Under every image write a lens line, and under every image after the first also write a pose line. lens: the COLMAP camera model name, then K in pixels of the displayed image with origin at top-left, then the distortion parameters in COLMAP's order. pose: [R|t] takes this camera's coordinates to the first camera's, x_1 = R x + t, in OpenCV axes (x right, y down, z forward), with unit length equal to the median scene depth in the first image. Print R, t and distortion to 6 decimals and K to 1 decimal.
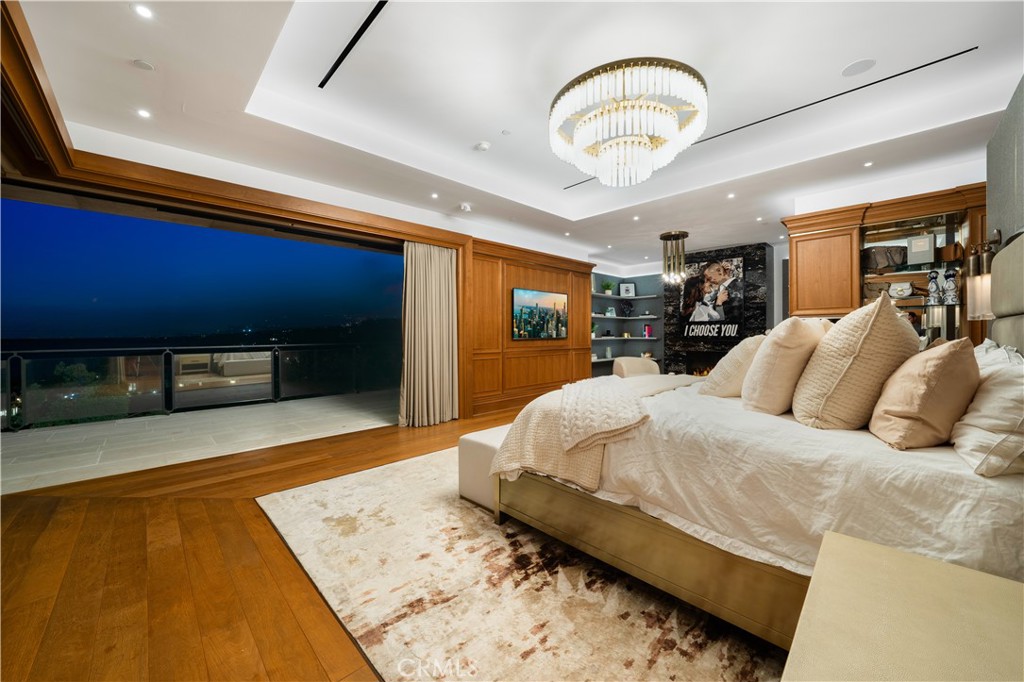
lens RADIAL K [[367.2, 0, 512.0], [0, 367.2, 341.0], [0, 0, 1]] dist [0.000577, 0.000025]
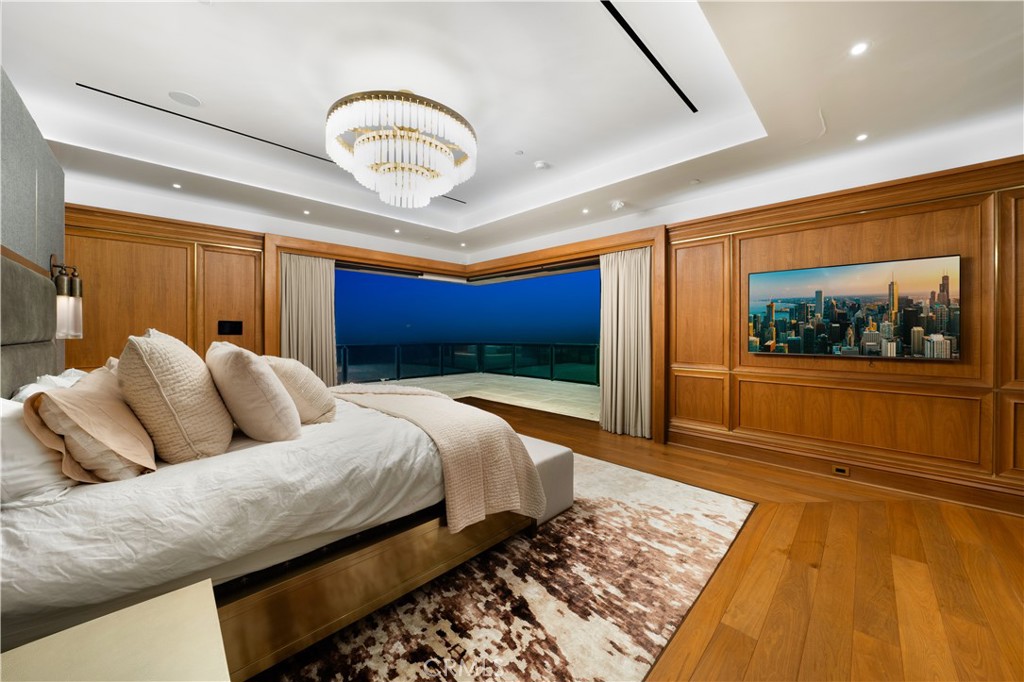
lens RADIAL K [[365.4, 0, 512.0], [0, 365.4, 341.0], [0, 0, 1]] dist [-0.000427, -0.000016]
pose [[0.039589, 0.038160, -0.998487, 0.590122], [-0.013572, 0.999199, 0.037649, -0.042509], [0.999124, 0.012061, 0.040075, 0.527121]]
